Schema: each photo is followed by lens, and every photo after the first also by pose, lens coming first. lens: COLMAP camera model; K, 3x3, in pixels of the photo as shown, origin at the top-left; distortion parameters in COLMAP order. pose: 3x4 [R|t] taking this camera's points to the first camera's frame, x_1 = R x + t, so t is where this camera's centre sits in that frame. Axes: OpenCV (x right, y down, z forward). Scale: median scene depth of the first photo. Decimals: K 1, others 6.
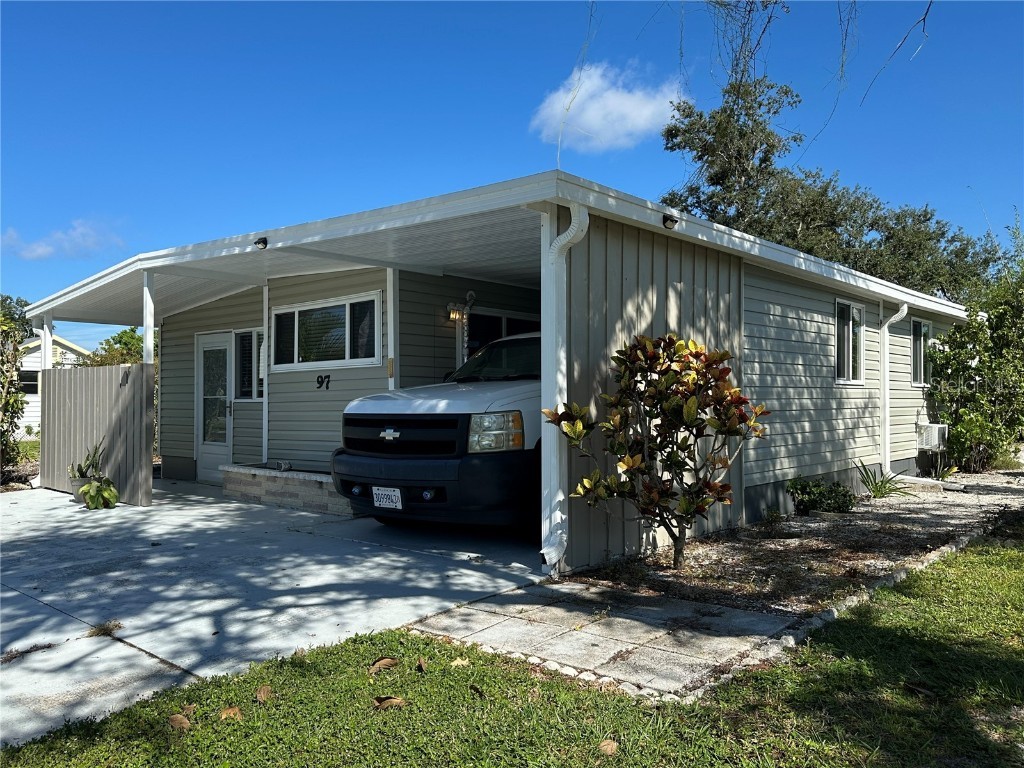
lens RADIAL K [[787.6, 0, 512.0], [0, 787.6, 384.0], [0, 0, 1]] dist [0.101781, 0.000053]
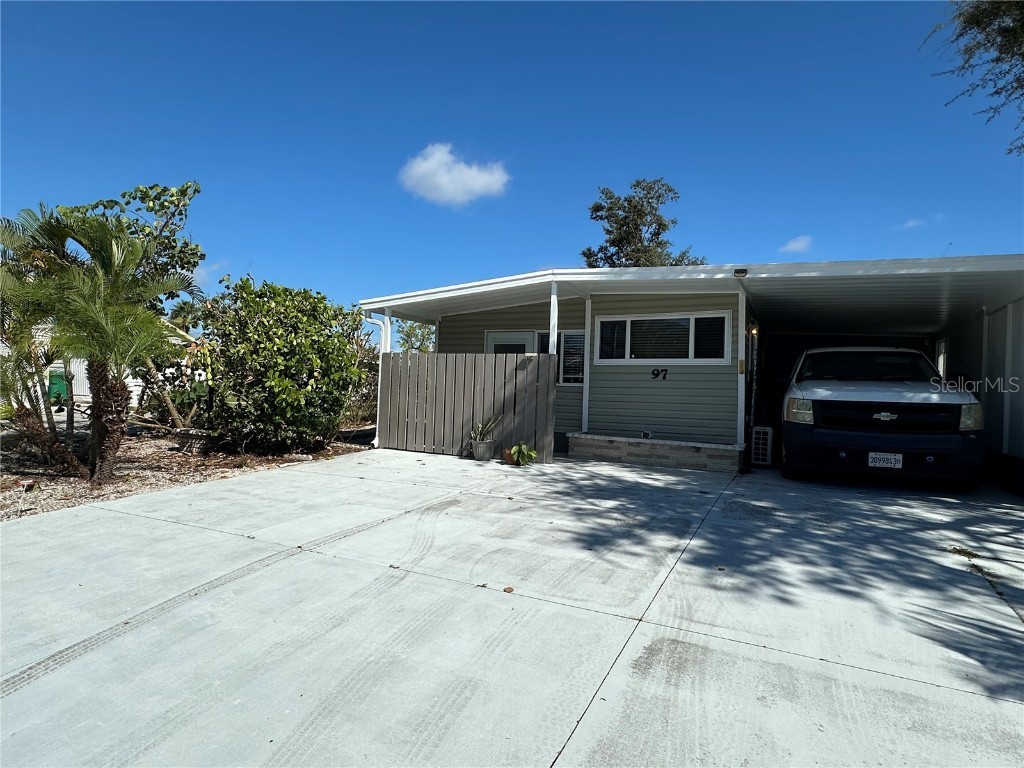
lens RADIAL K [[574.8, 0, 512.0], [0, 574.8, 384.0], [0, 0, 1]] dist [0.062590, -0.000341]
pose [[0.951111, 0.041142, 0.306097, -0.756428], [-0.044558, 0.998998, 0.004175, 0.021042], [-0.305618, -0.017610, 0.951991, 0.127893]]
